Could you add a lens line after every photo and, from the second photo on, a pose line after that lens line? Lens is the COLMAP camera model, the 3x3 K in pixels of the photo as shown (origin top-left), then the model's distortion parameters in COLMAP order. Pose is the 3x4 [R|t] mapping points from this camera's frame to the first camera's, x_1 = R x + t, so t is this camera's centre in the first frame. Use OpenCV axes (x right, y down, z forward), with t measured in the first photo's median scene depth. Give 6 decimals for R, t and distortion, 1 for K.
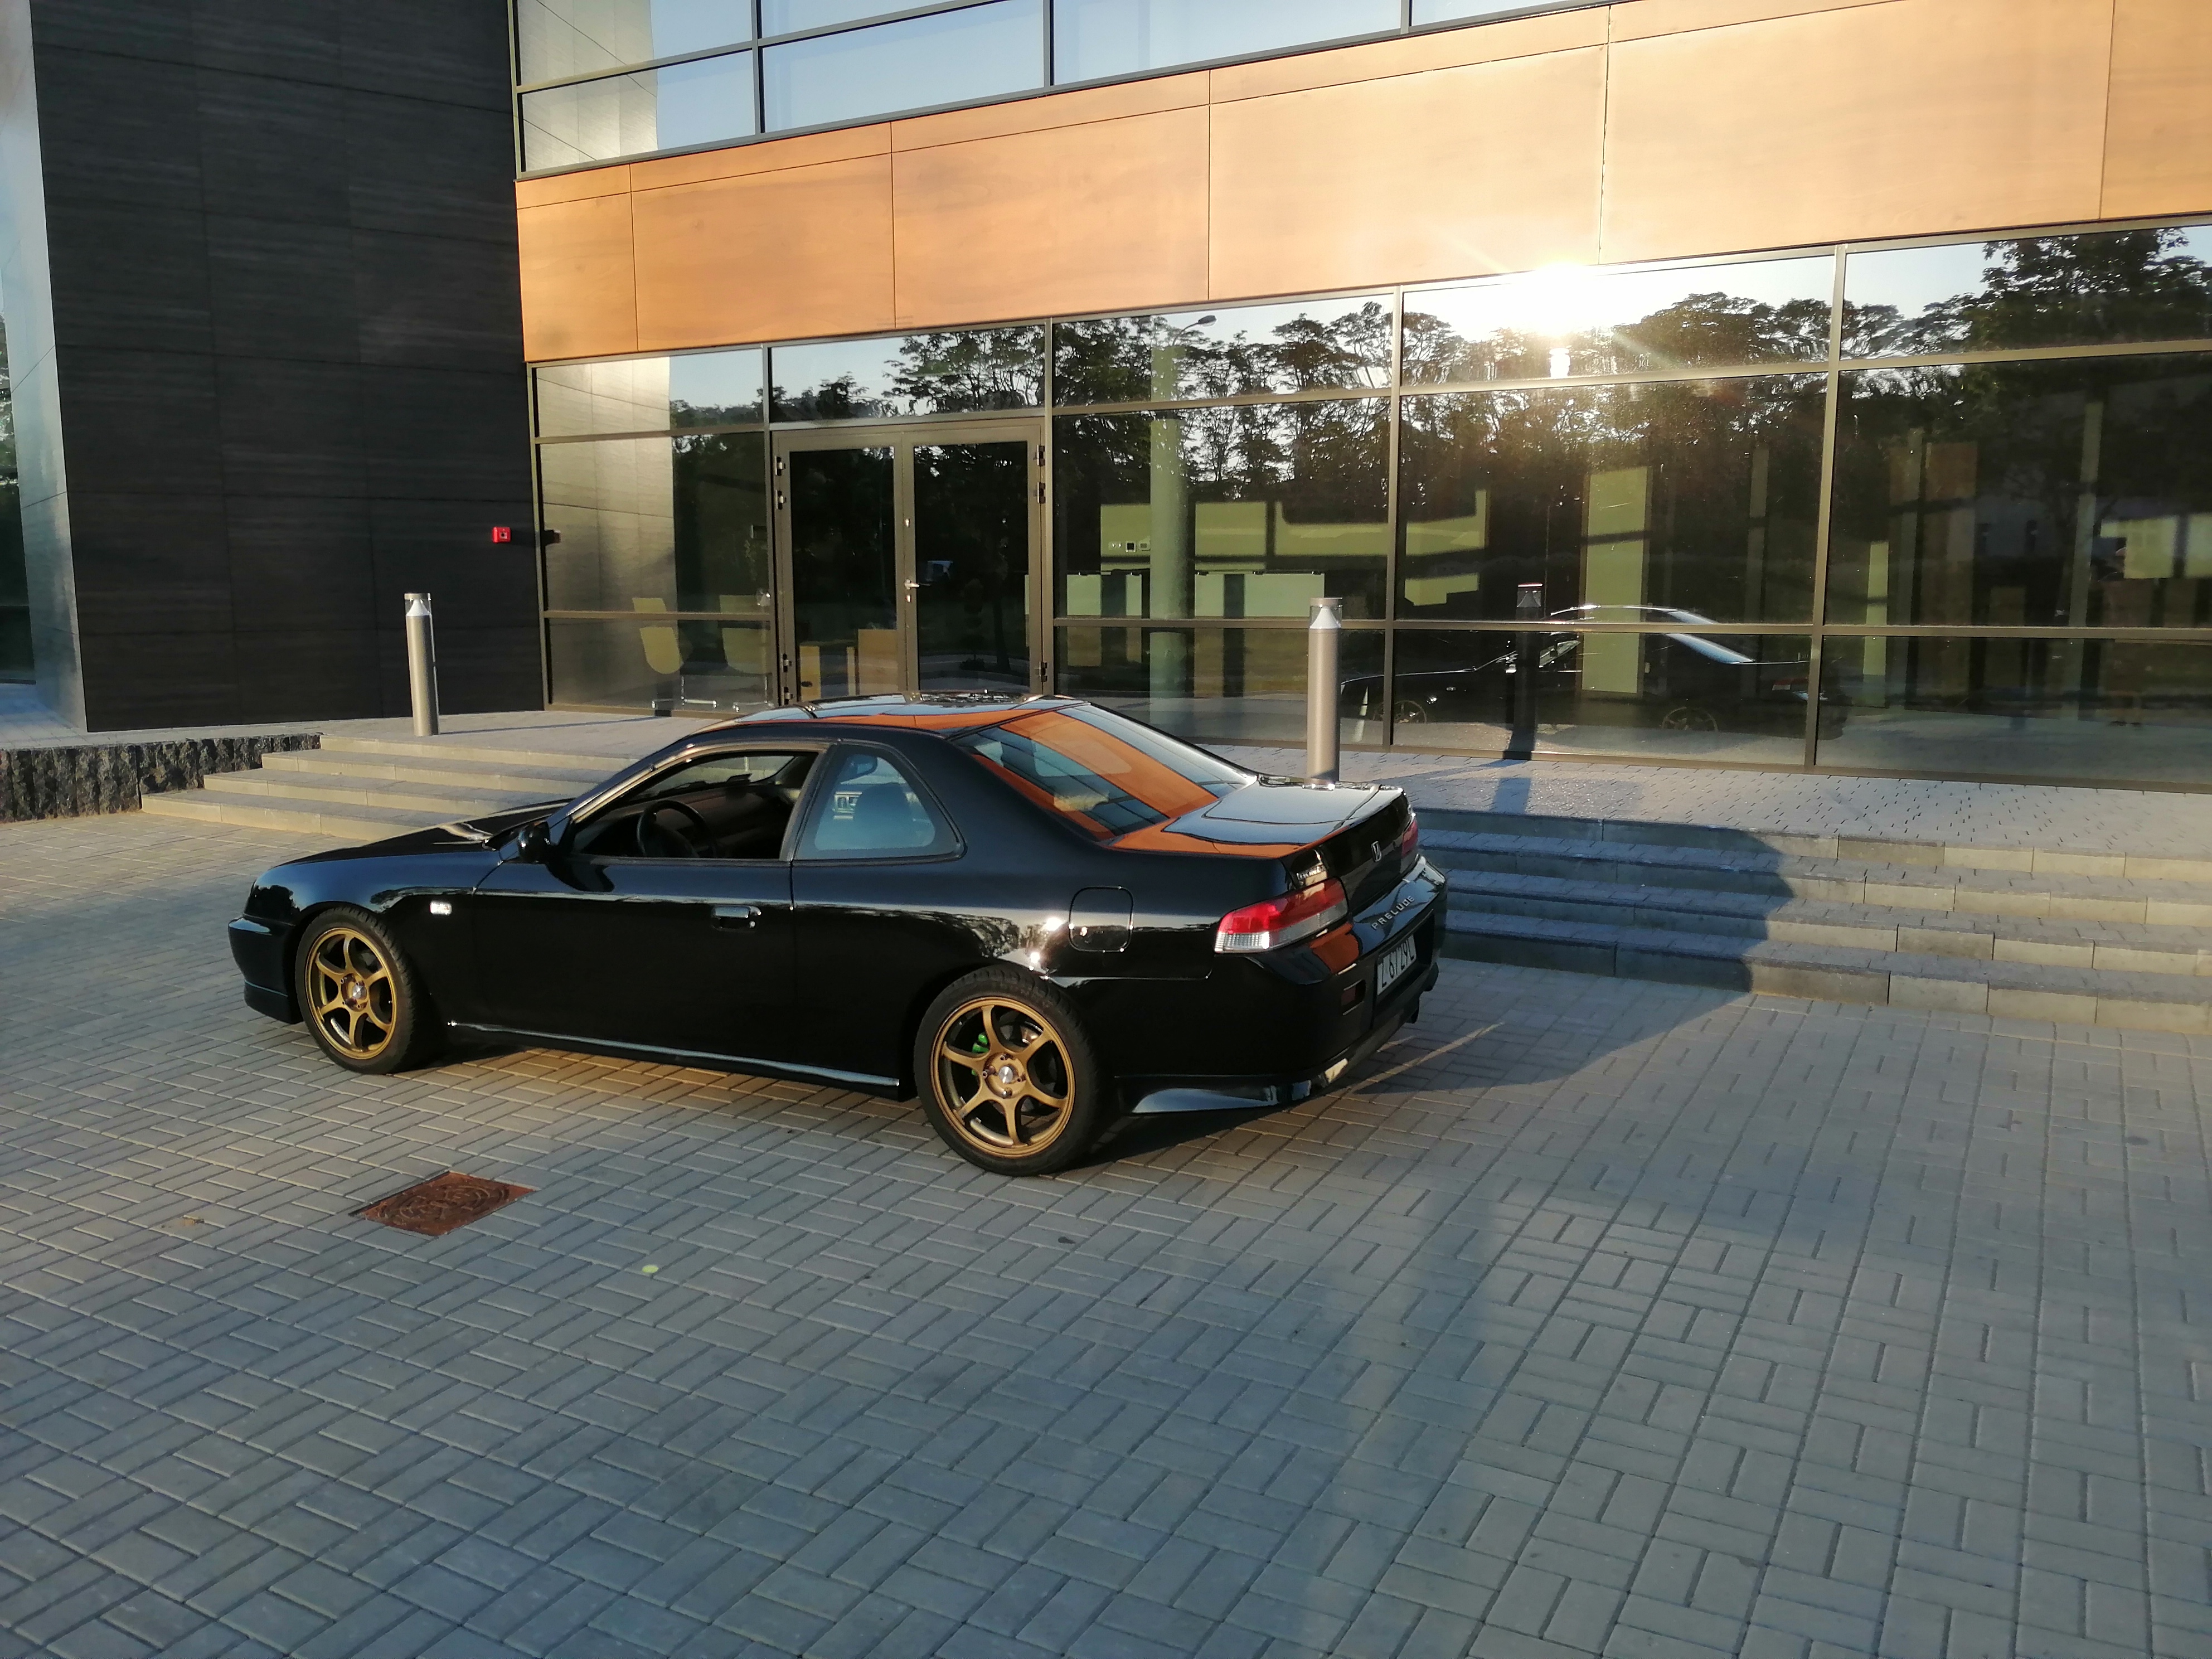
lens RADIAL K [[1735.4, 0, 1099.6], [0, 1735.4, 817.6], [0, 0, 1]] dist [-0.018176, -0.021736]
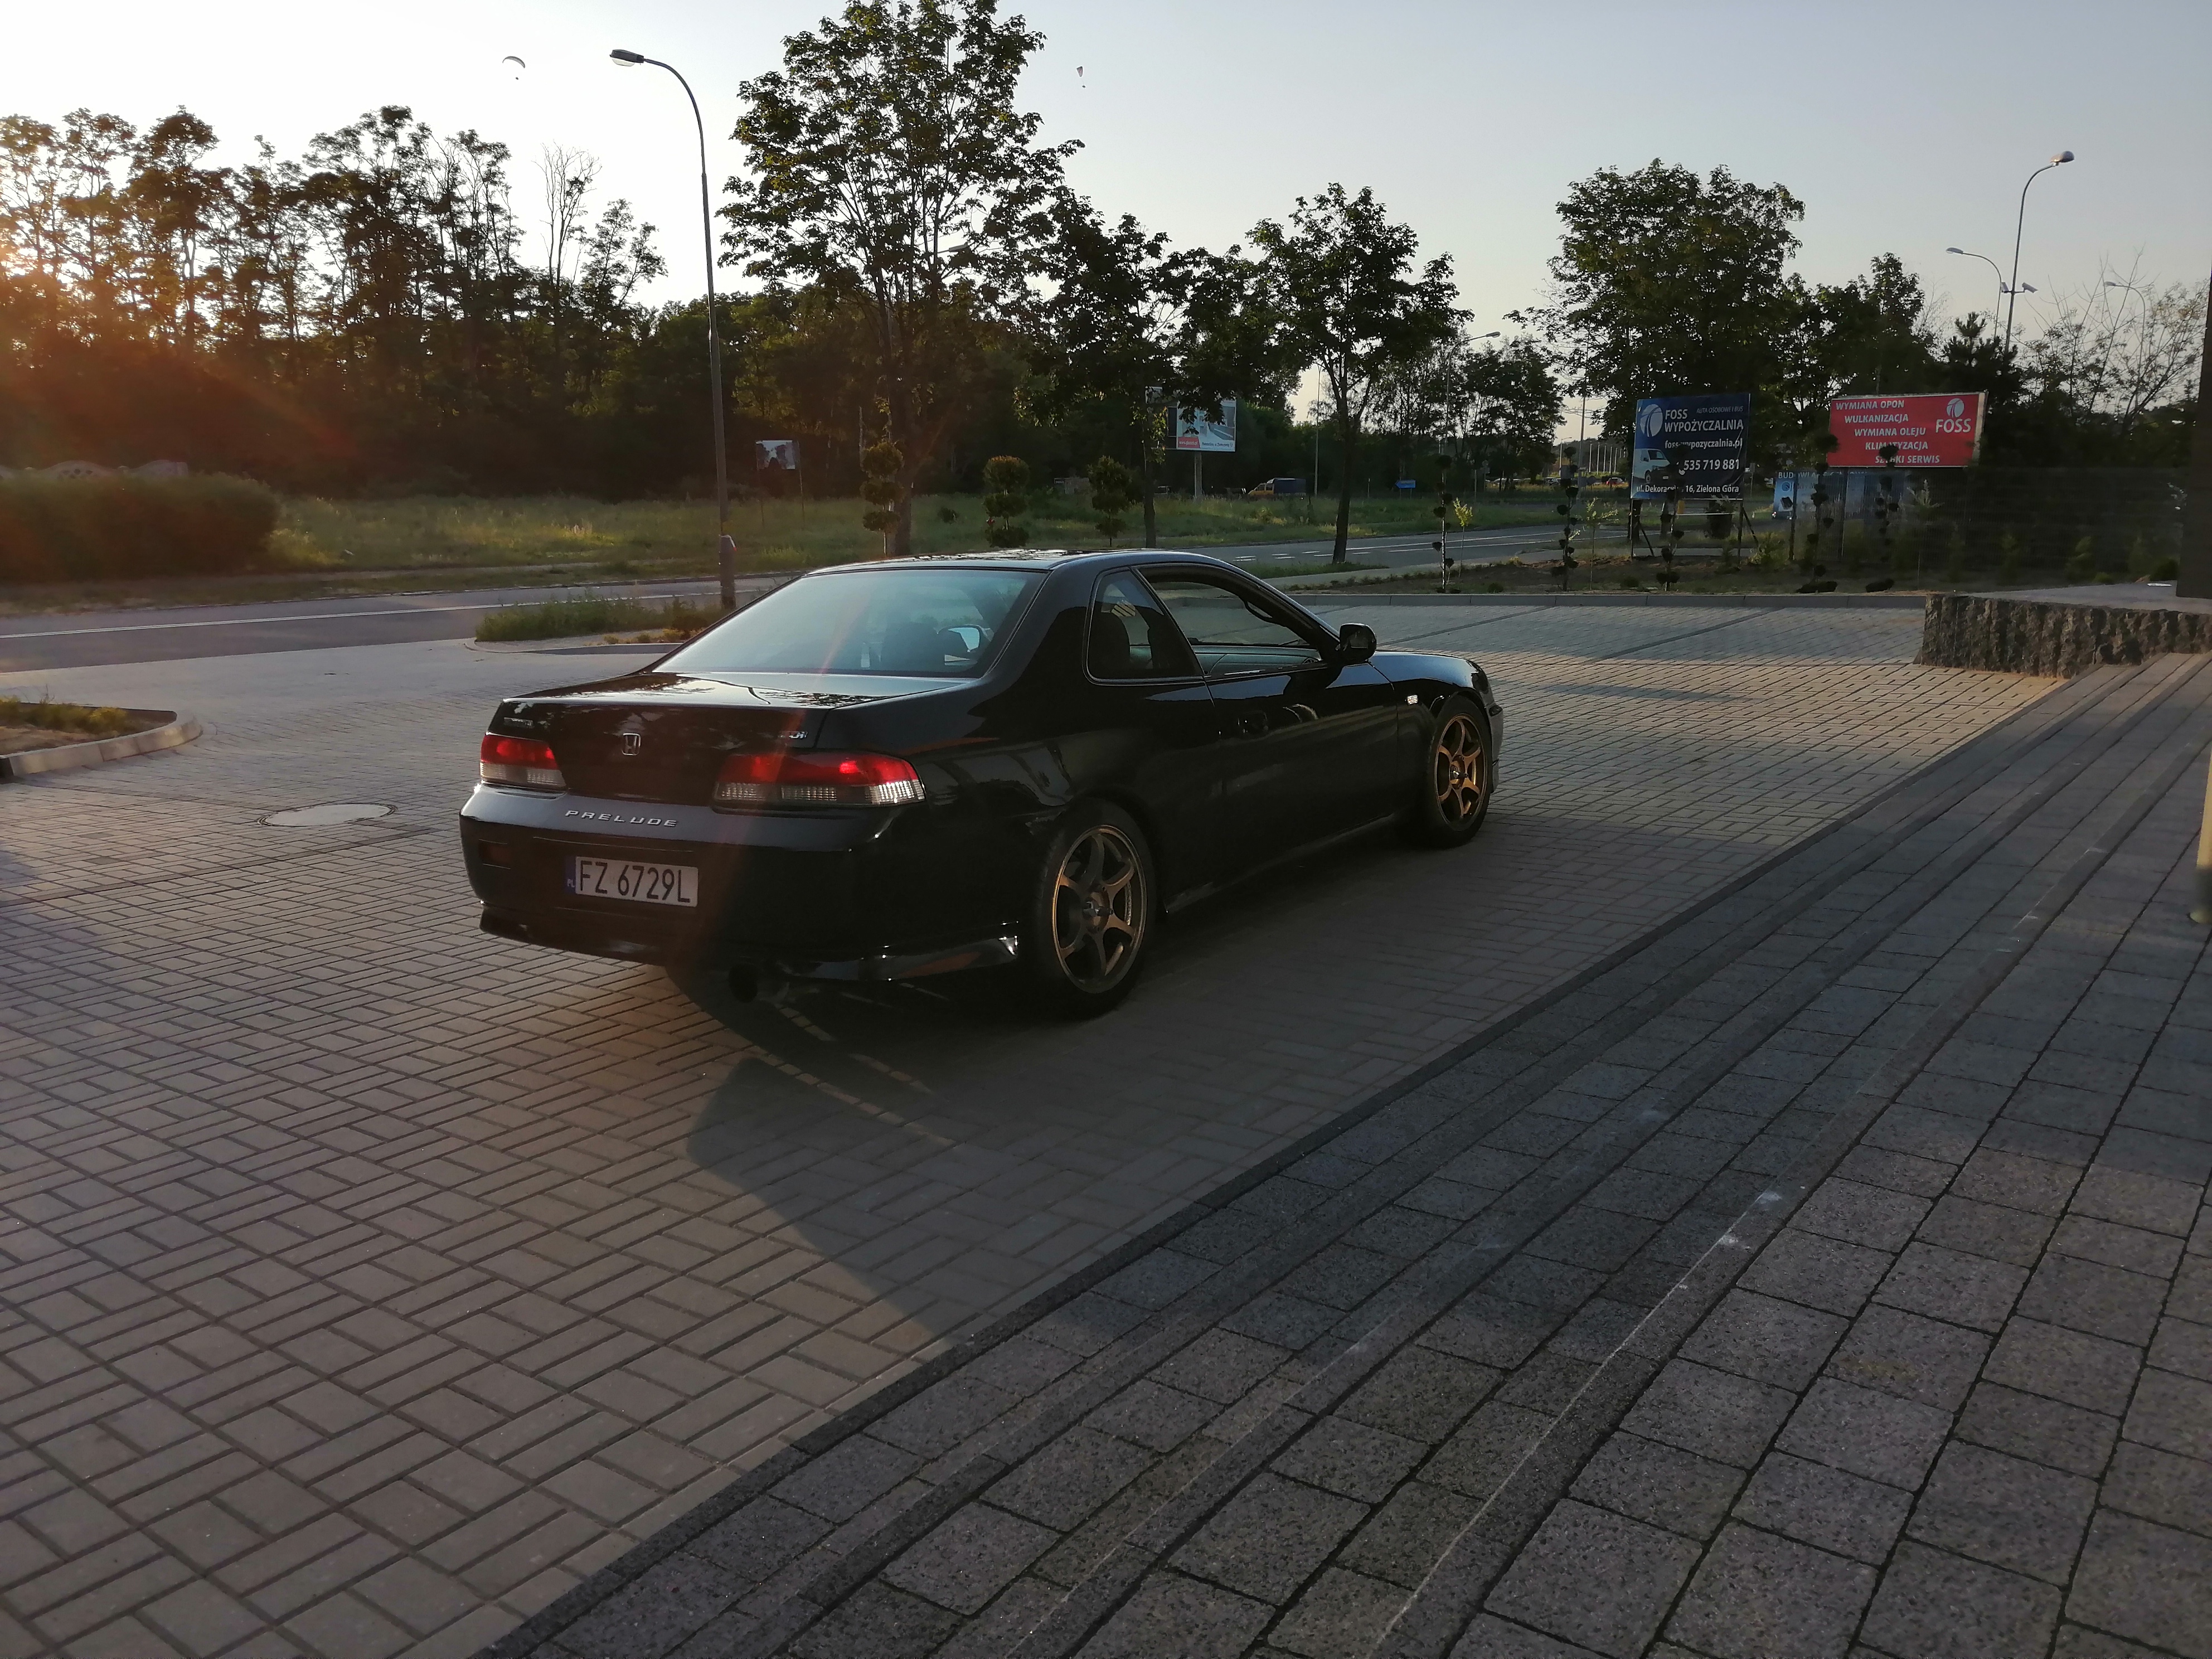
lens RADIAL K [[1735.4, 0, 1103.2], [0, 1735.4, 831.0], [0, 0, 1]] dist [-0.018176, -0.021736]
pose [[-0.138424, 0.211562, -0.967513, 0.439522], [-0.120602, 0.966046, 0.228496, -0.075095], [0.983003, 0.148313, -0.108209, 0.607311]]
